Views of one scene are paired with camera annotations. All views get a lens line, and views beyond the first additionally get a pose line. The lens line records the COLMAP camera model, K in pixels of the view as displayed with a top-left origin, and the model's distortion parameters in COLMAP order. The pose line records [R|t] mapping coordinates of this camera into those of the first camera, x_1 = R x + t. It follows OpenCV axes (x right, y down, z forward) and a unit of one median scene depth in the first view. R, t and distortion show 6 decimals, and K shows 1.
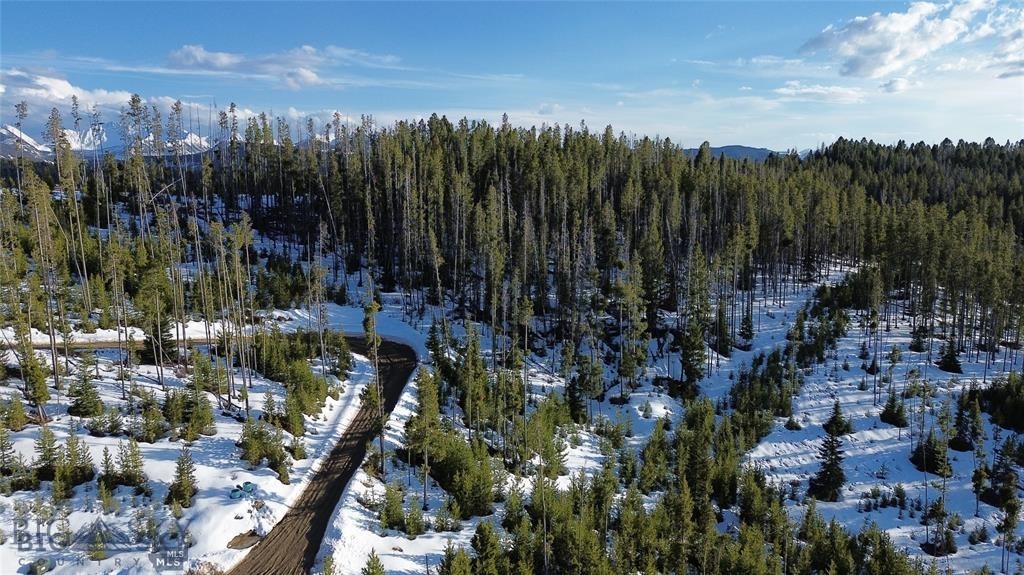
lens RADIAL K [[721.3, 0, 512.3], [0, 721.3, 288.1], [0, 0, 1]] dist [0.085581, -0.082453]
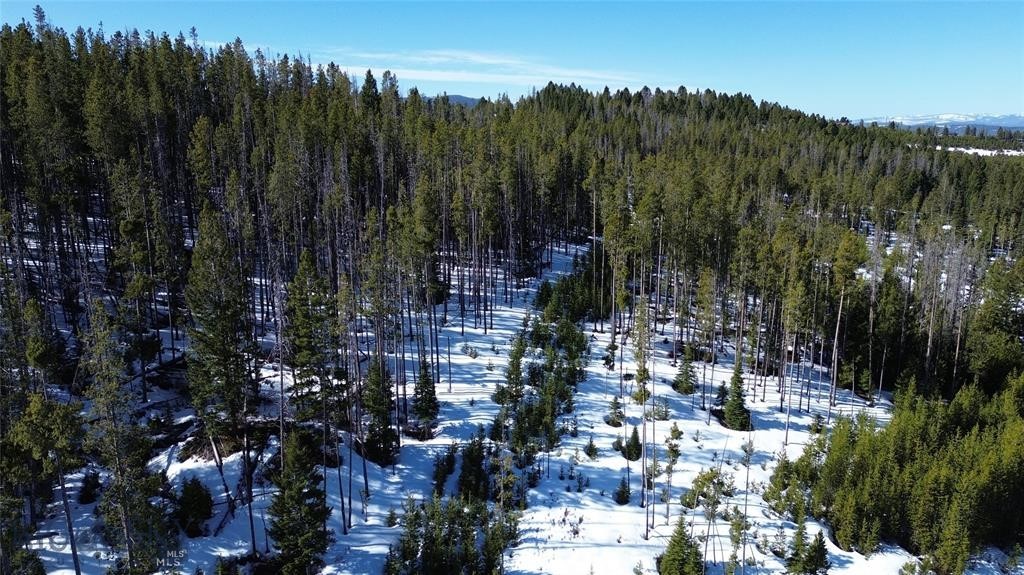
lens RADIAL K [[721.3, 0, 512.3], [0, 721.3, 280.3], [0, 0, 1]] dist [0.085581, -0.082453]
pose [[0.933682, -0.071420, 0.350908, 0.068633], [0.050381, 0.996362, 0.068736, -0.022297], [-0.354541, -0.046499, 0.933884, 0.163936]]
